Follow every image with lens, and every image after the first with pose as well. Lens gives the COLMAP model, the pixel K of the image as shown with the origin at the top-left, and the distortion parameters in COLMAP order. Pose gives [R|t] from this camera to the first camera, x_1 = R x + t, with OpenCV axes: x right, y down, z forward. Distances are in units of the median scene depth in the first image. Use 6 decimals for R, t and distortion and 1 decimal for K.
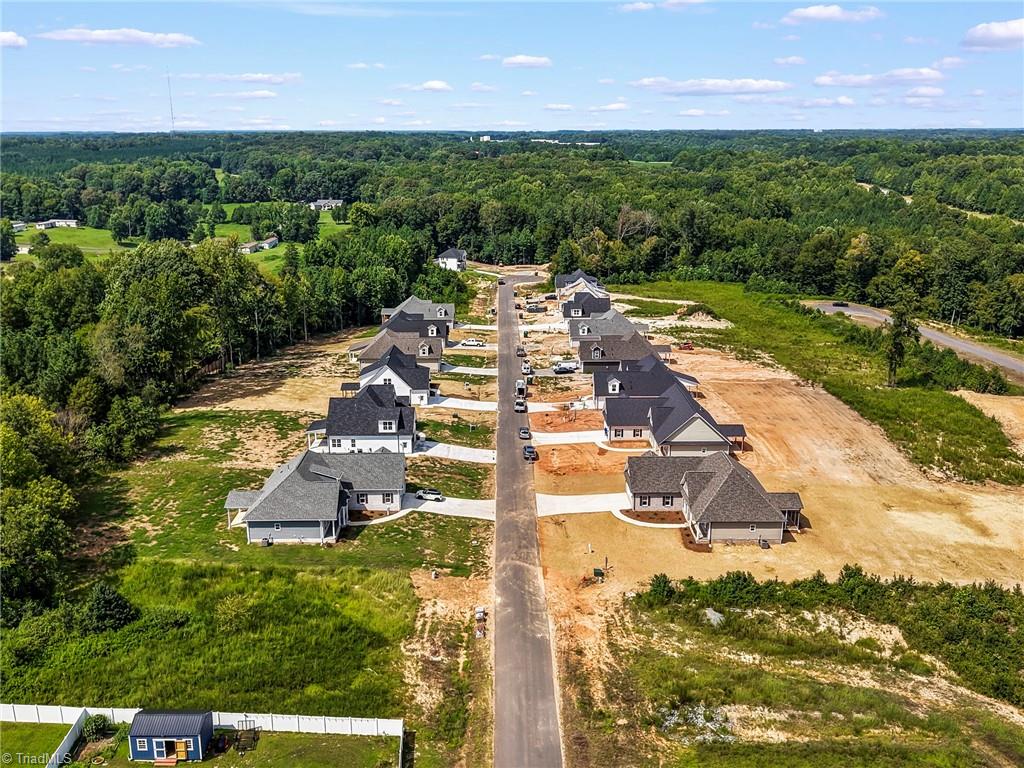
lens RADIAL K [[896.2, 0, 512.0], [0, 896.2, 384.0], [0, 0, 1]] dist [0.085288, -0.165762]
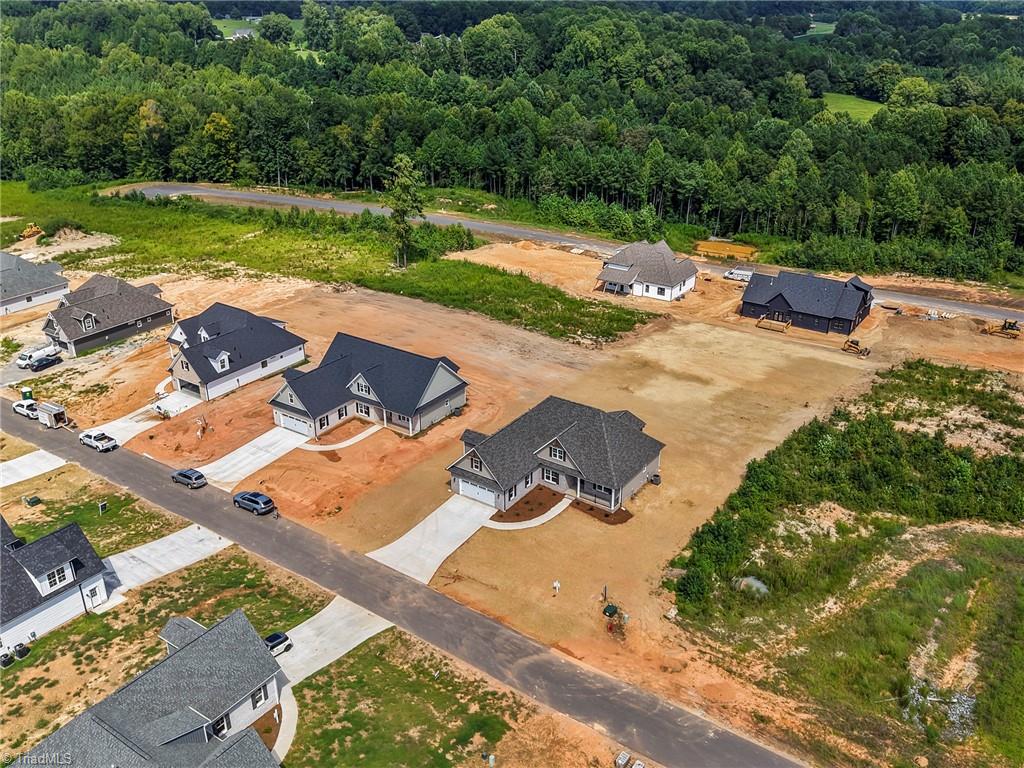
lens RADIAL K [[896.2, 0, 512.0], [0, 896.2, 384.0], [0, 0, 1]] dist [0.085288, -0.165762]
pose [[0.577121, -0.342821, 0.741219, -0.462072], [0.224722, 0.939250, 0.259441, -0.185619], [-0.785132, 0.016840, 0.619100, 0.639993]]
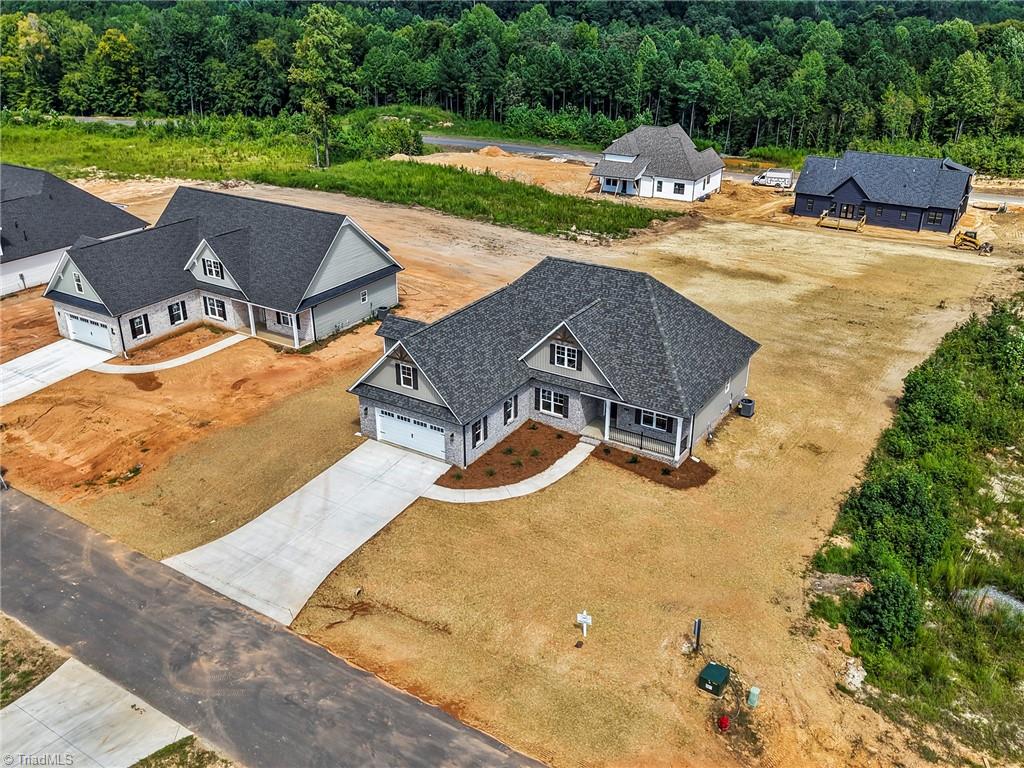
lens RADIAL K [[898.5, 0, 512.0], [0, 898.5, 384.0], [0, 0, 1]] dist [0.006450, 0.000546]
pose [[0.542114, -0.352312, 0.762882, -0.154366], [0.231490, 0.935349, 0.267460, 0.014600], [-0.807790, 0.031606, 0.588622, 0.923451]]
